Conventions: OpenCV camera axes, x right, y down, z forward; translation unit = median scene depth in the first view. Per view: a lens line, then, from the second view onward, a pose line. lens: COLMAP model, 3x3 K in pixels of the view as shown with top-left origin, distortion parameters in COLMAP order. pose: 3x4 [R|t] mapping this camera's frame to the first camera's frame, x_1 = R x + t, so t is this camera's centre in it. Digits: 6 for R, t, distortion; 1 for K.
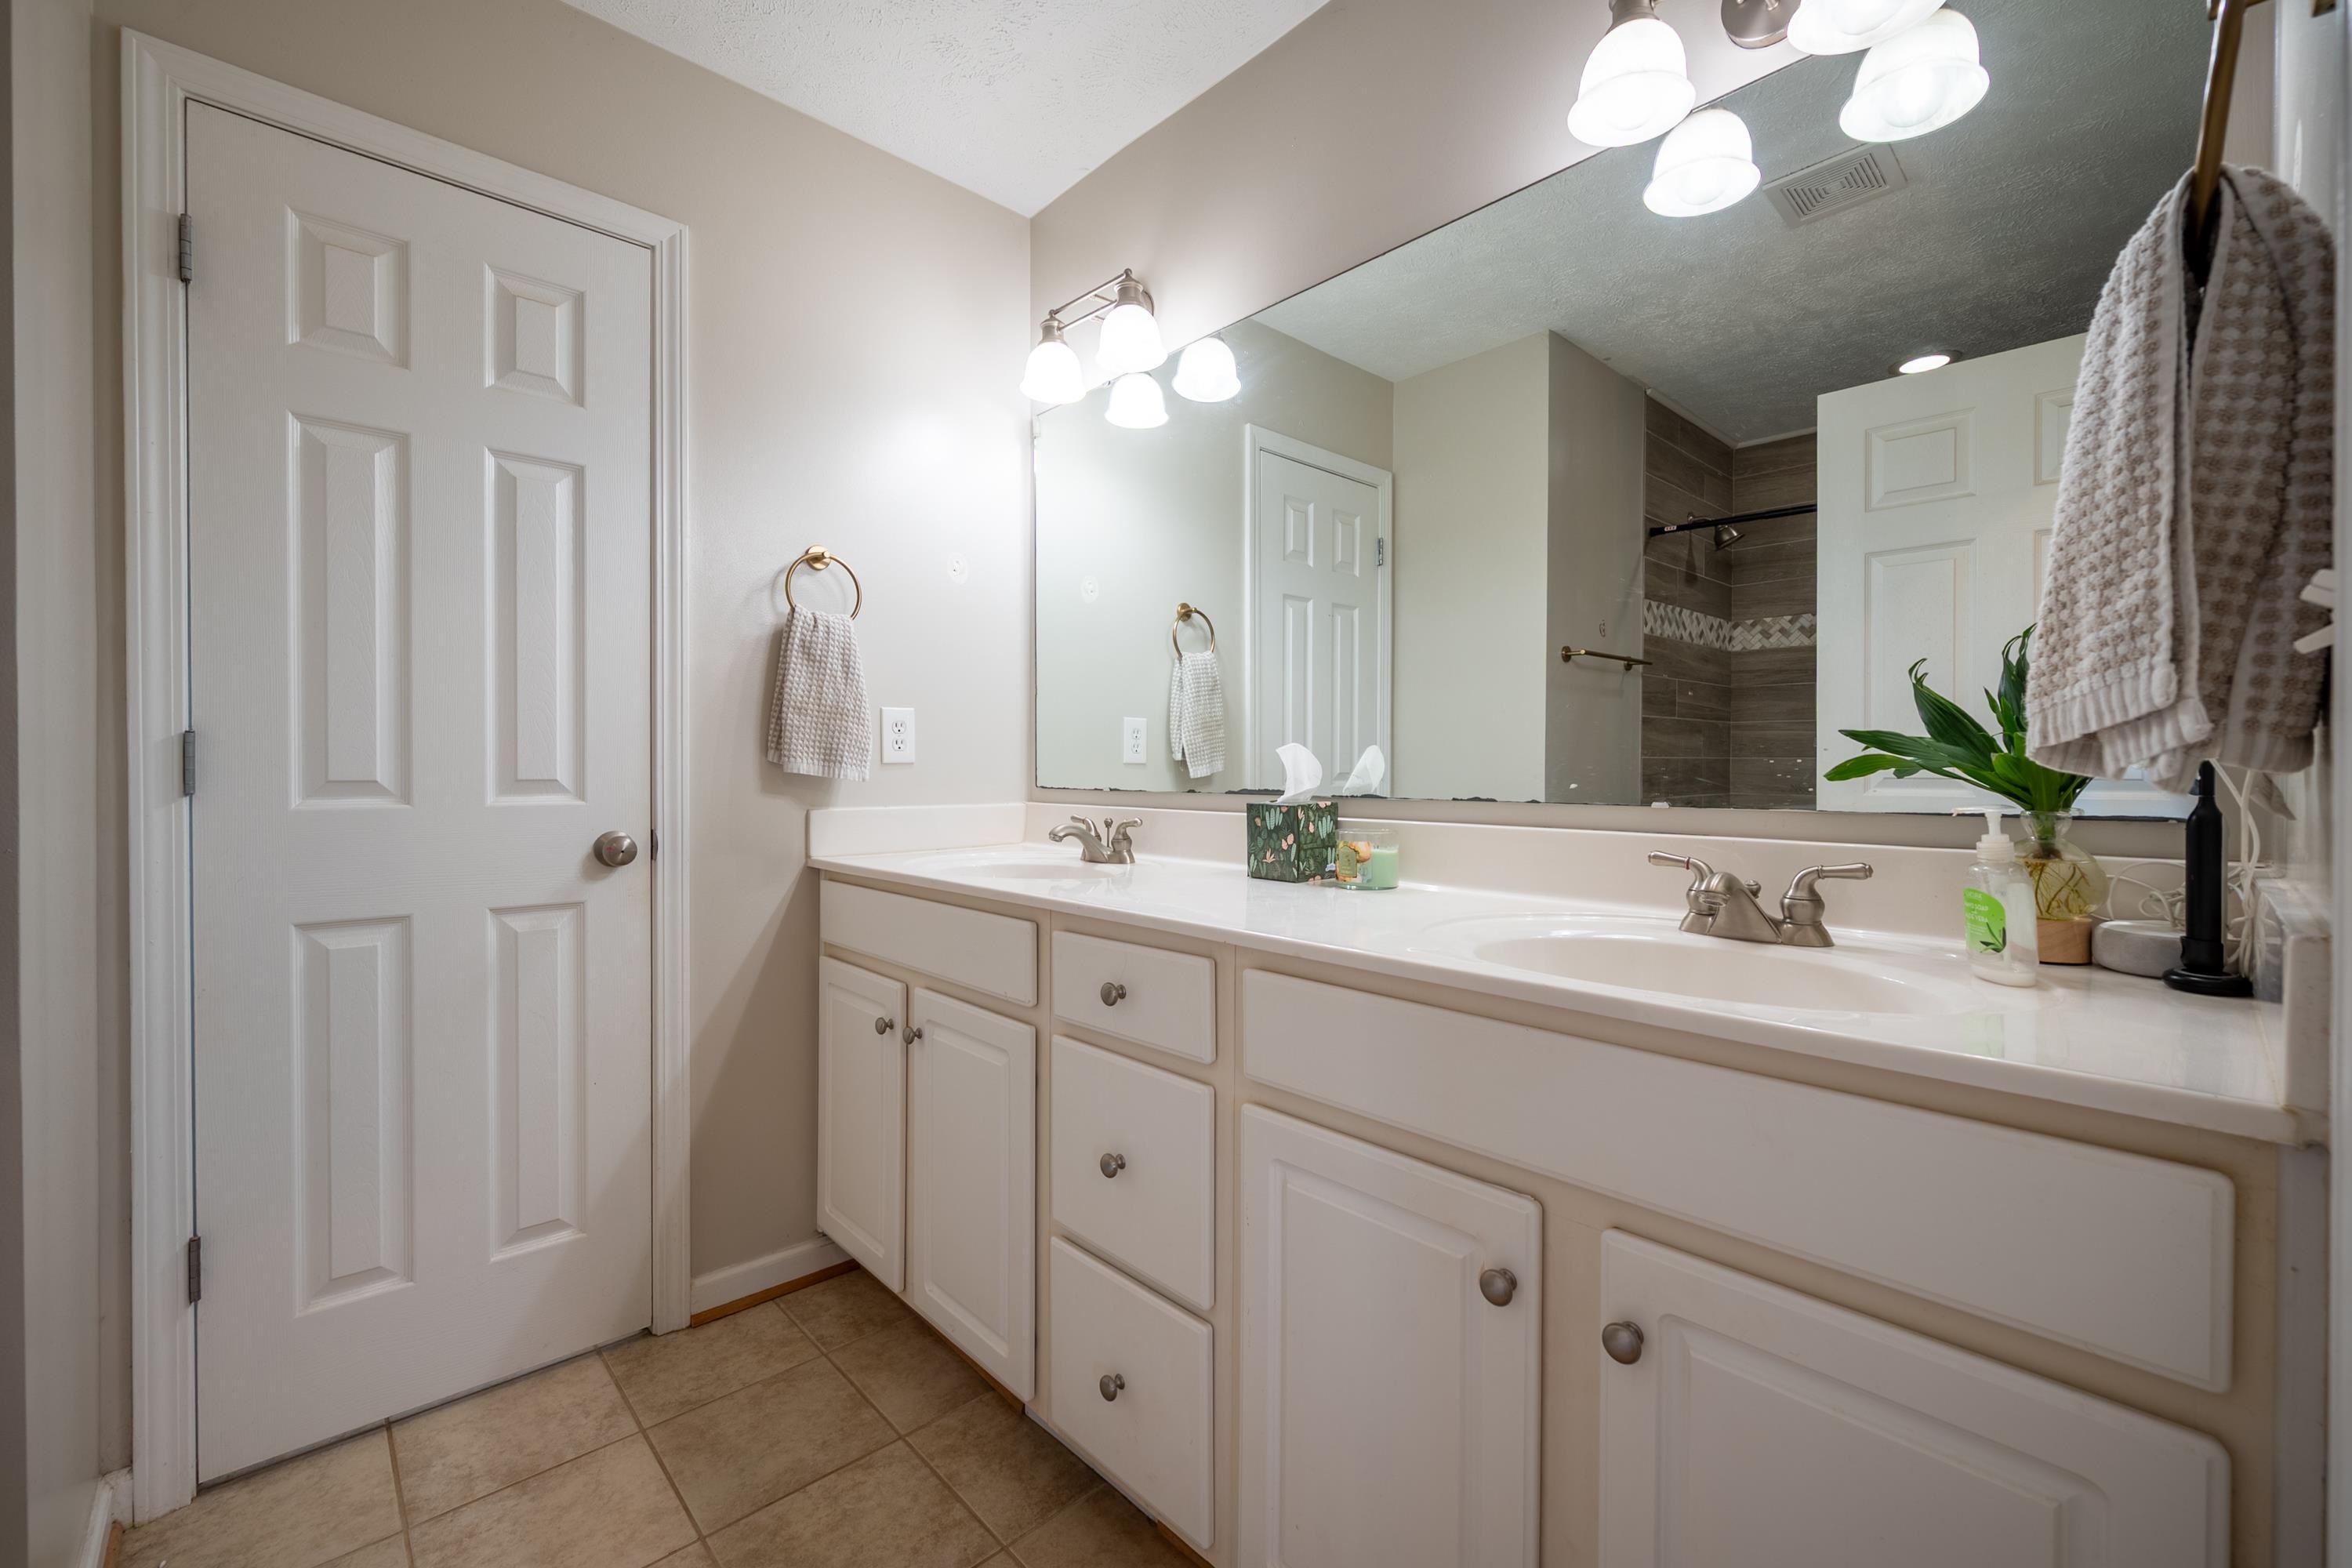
lens RADIAL K [[974.2, 0, 1171.6], [0, 974.2, 779.6], [0, 0, 1]] dist [-0.000897, -0.000362]
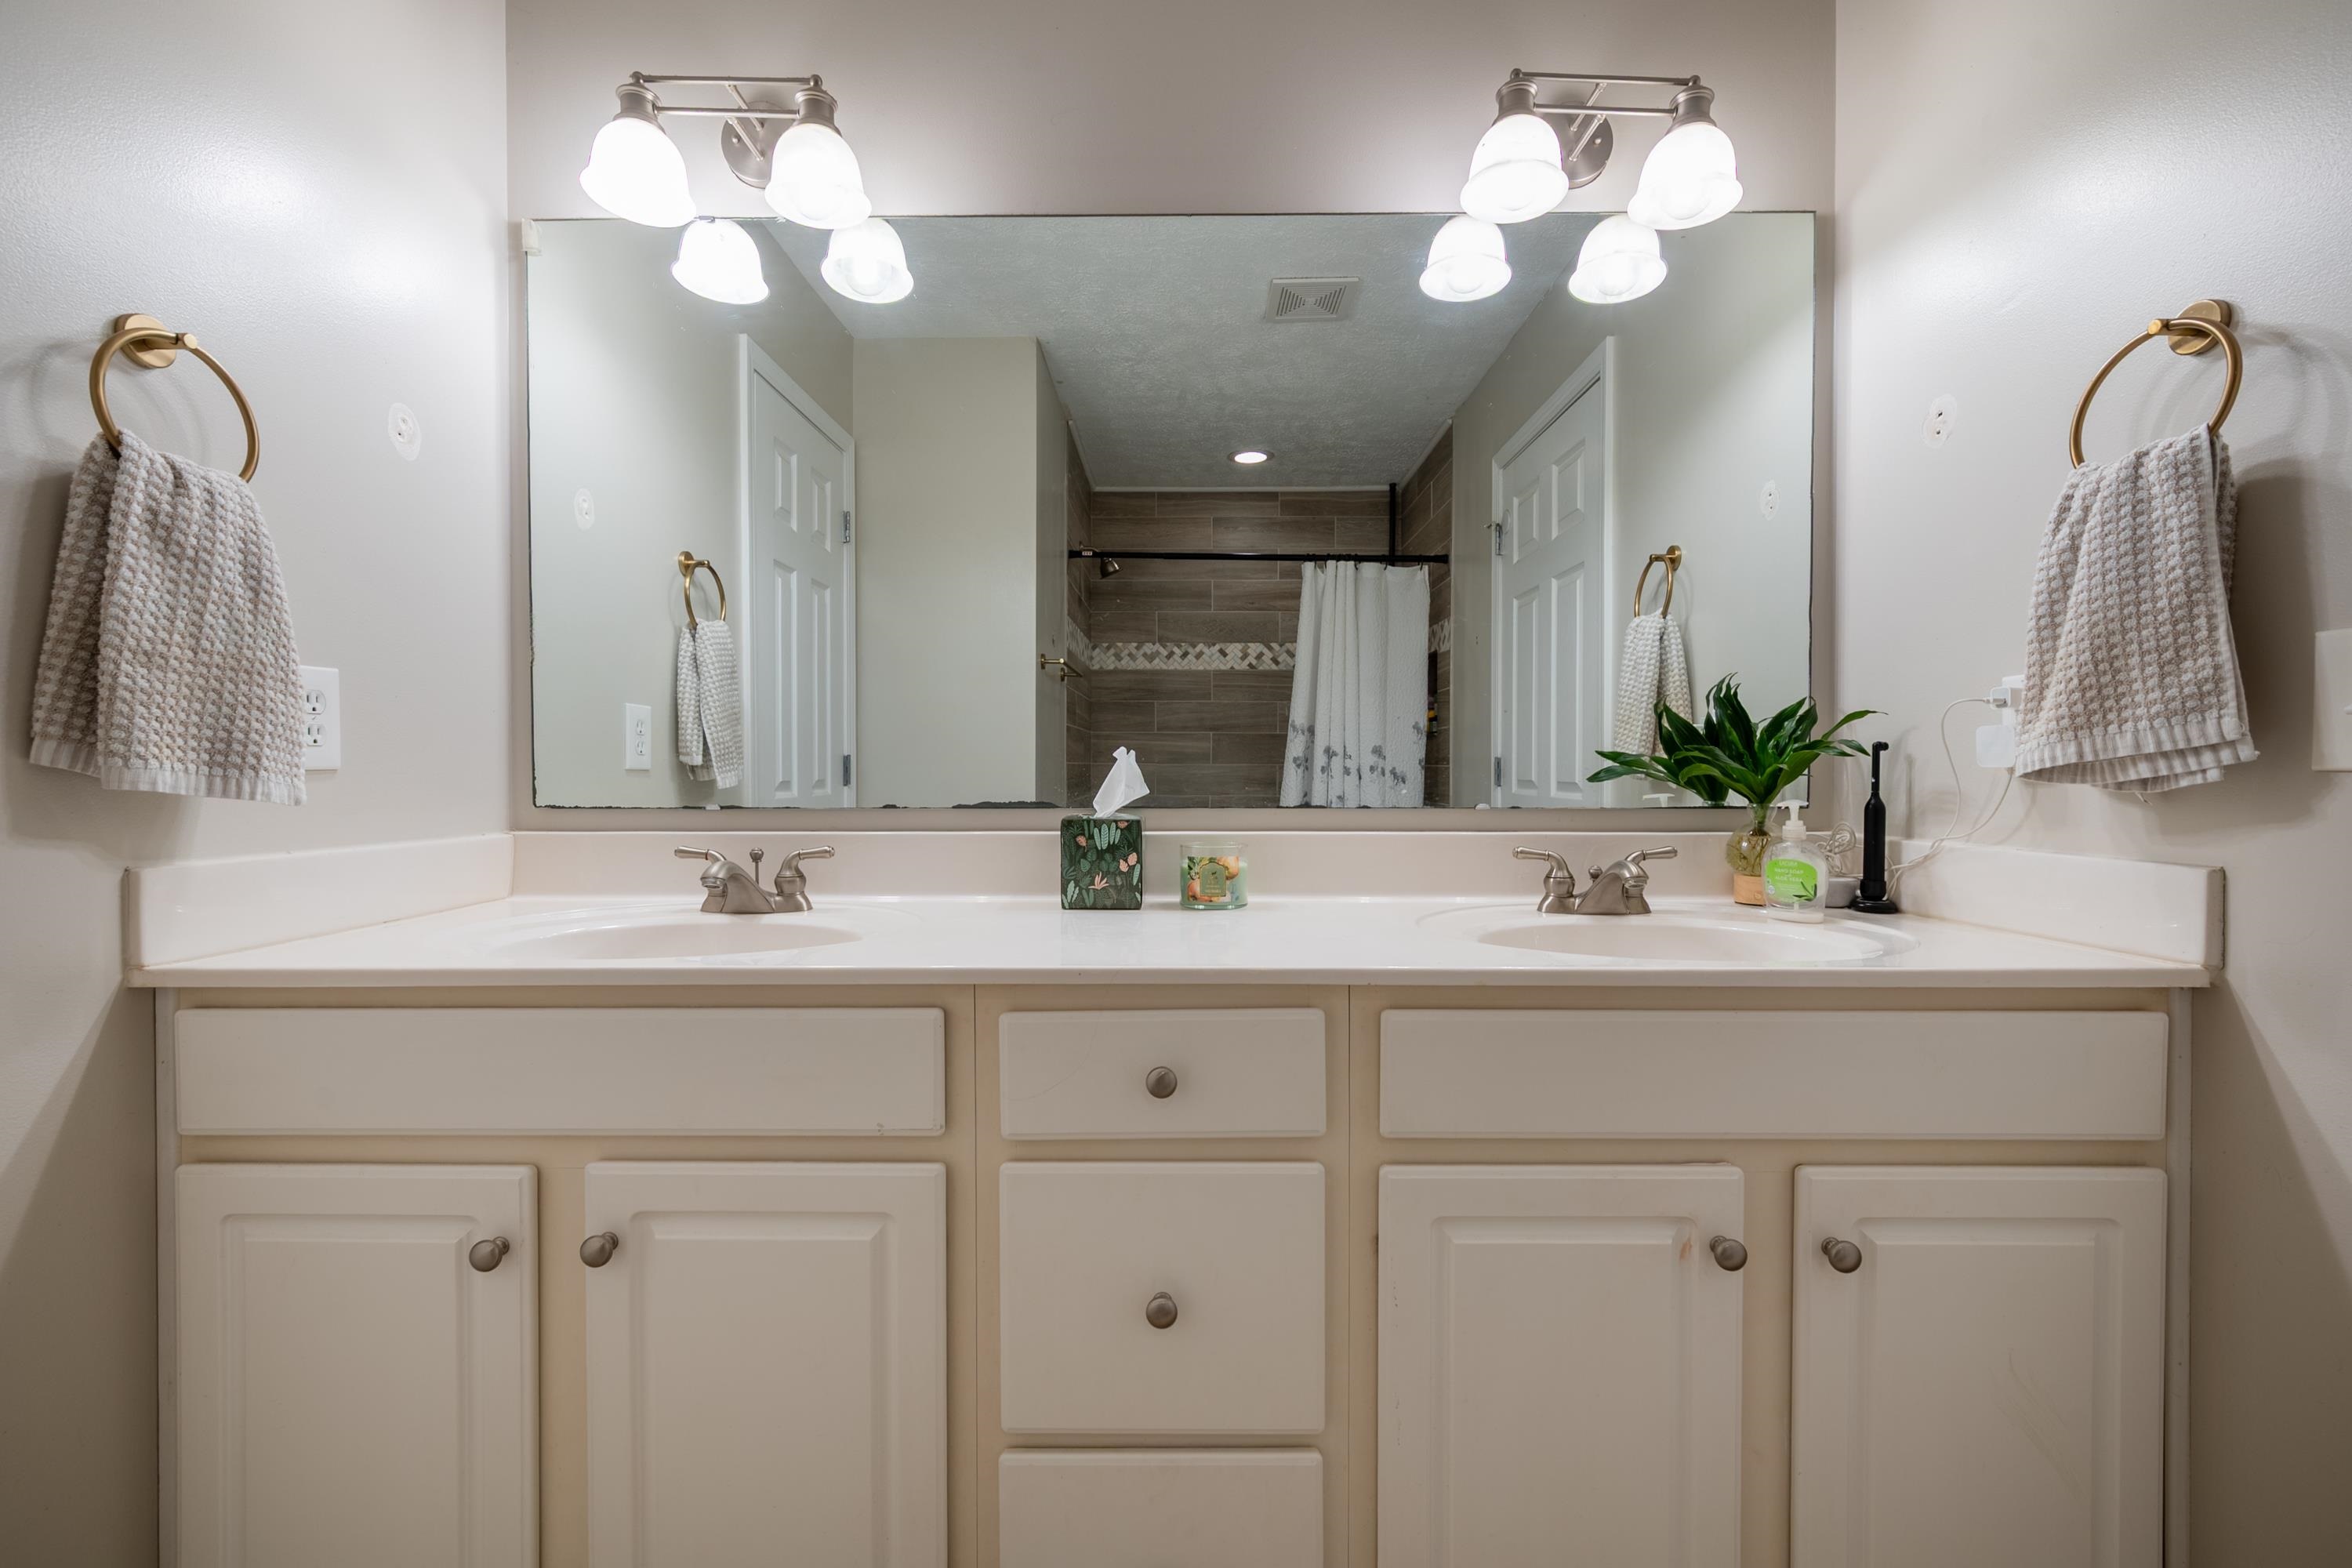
lens RADIAL K [[974.2, 0, 1183.3], [0, 974.2, 789.1], [0, 0, 1]] dist [-0.000897, -0.000362]
pose [[0.679858, -0.015086, 0.733189, -0.386542], [0.010864, 0.999886, 0.010500, -0.007260], [-0.733263, 0.000826, 0.679944, 0.314818]]
